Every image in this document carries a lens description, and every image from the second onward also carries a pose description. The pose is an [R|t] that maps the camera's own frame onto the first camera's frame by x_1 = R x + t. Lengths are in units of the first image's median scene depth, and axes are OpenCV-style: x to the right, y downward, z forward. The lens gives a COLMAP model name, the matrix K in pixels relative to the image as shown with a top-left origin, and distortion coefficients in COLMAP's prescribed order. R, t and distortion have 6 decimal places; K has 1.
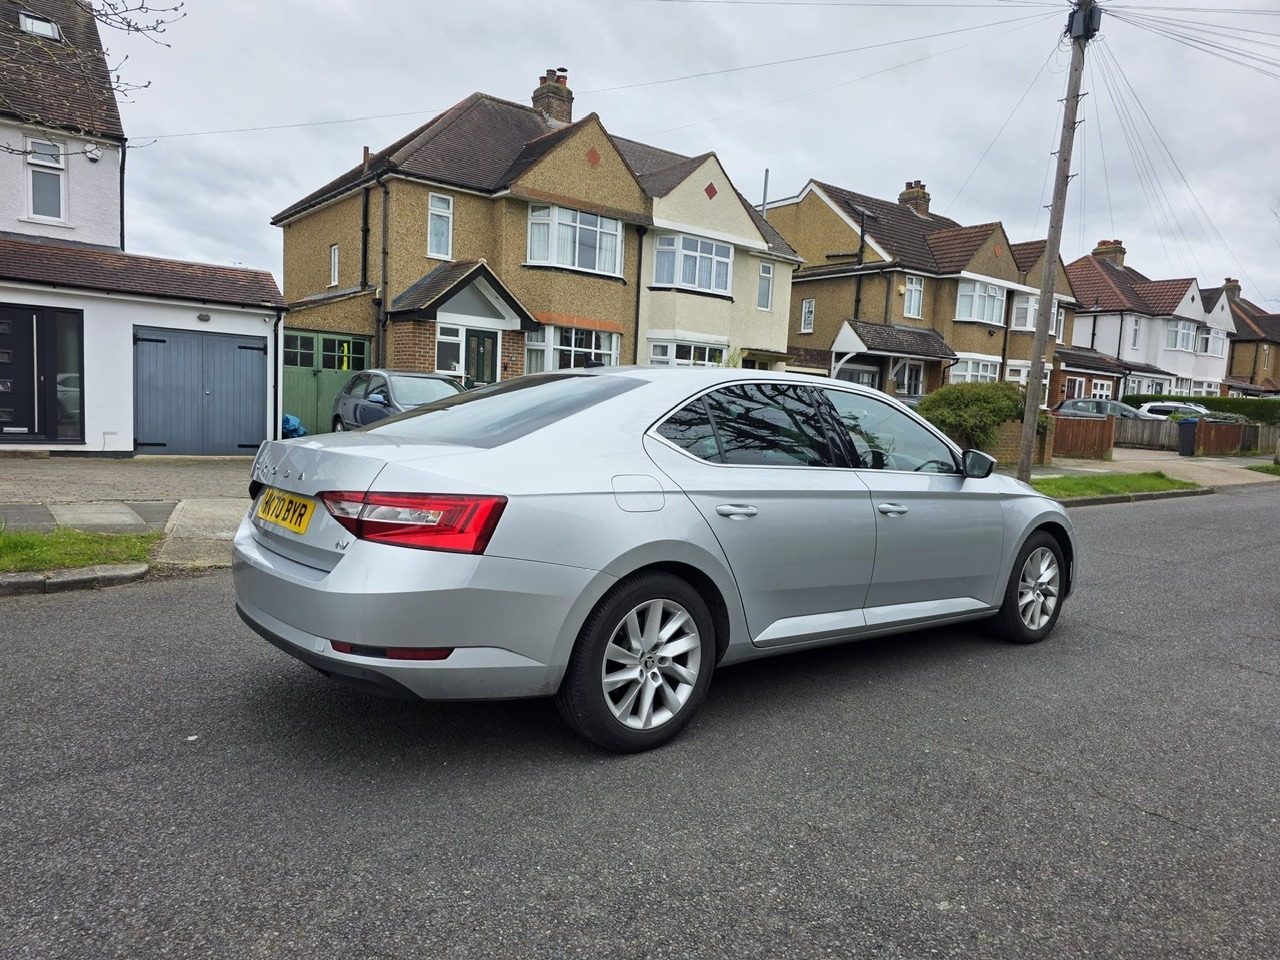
lens RADIAL K [[854.5, 0, 657.0], [0, 854.5, 488.1], [0, 0, 1]] dist [0.046438, -0.033182]
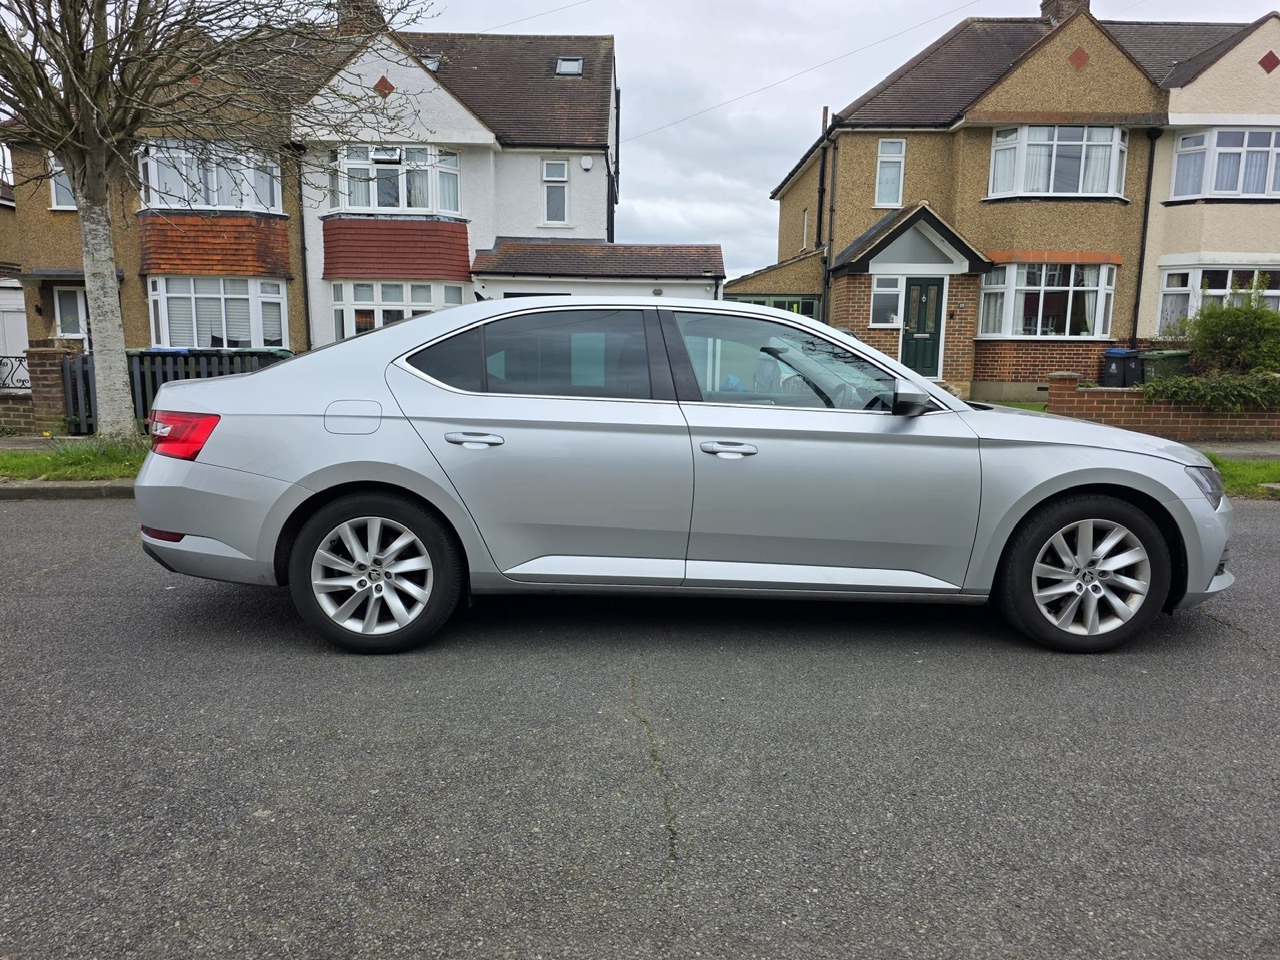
lens RADIAL K [[866.5, 0, 656.4], [0, 866.5, 481.1], [0, 0, 1]] dist [0.066497, -0.064388]
pose [[0.788946, 0.048873, -0.612515, 0.166286], [-0.027669, 0.998646, 0.044044, 0.004586], [0.613839, -0.017801, 0.789231, 0.060771]]
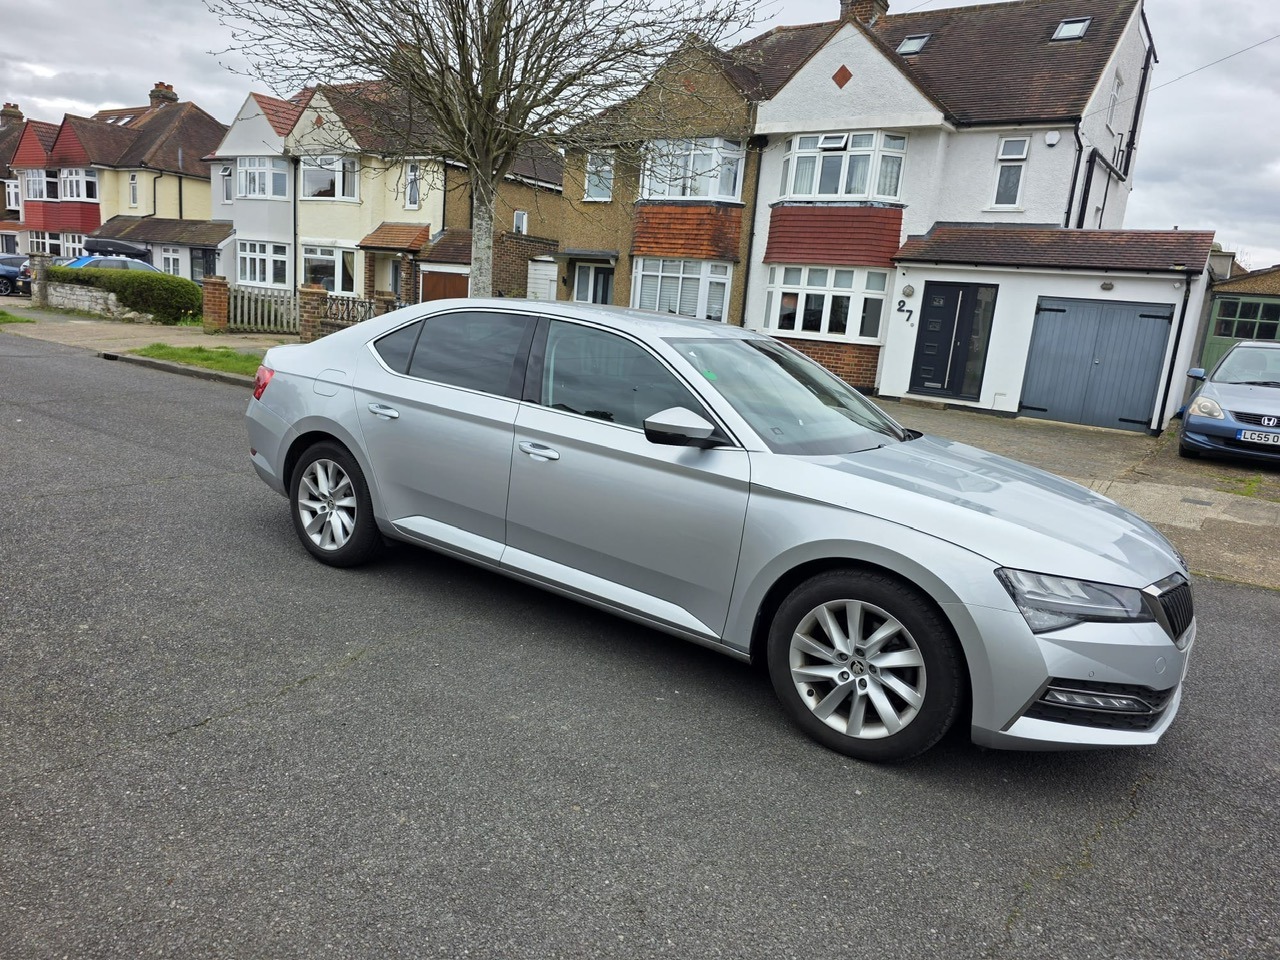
lens RADIAL K [[871.3, 0, 644.2], [0, 871.3, 481.5], [0, 0, 1]] dist [0.065709, -0.066007]
pose [[0.277653, 0.165774, -0.946270, 0.265228], [-0.158724, 0.979378, 0.125002, -0.017293], [0.947478, 0.115488, 0.298240, 0.184860]]
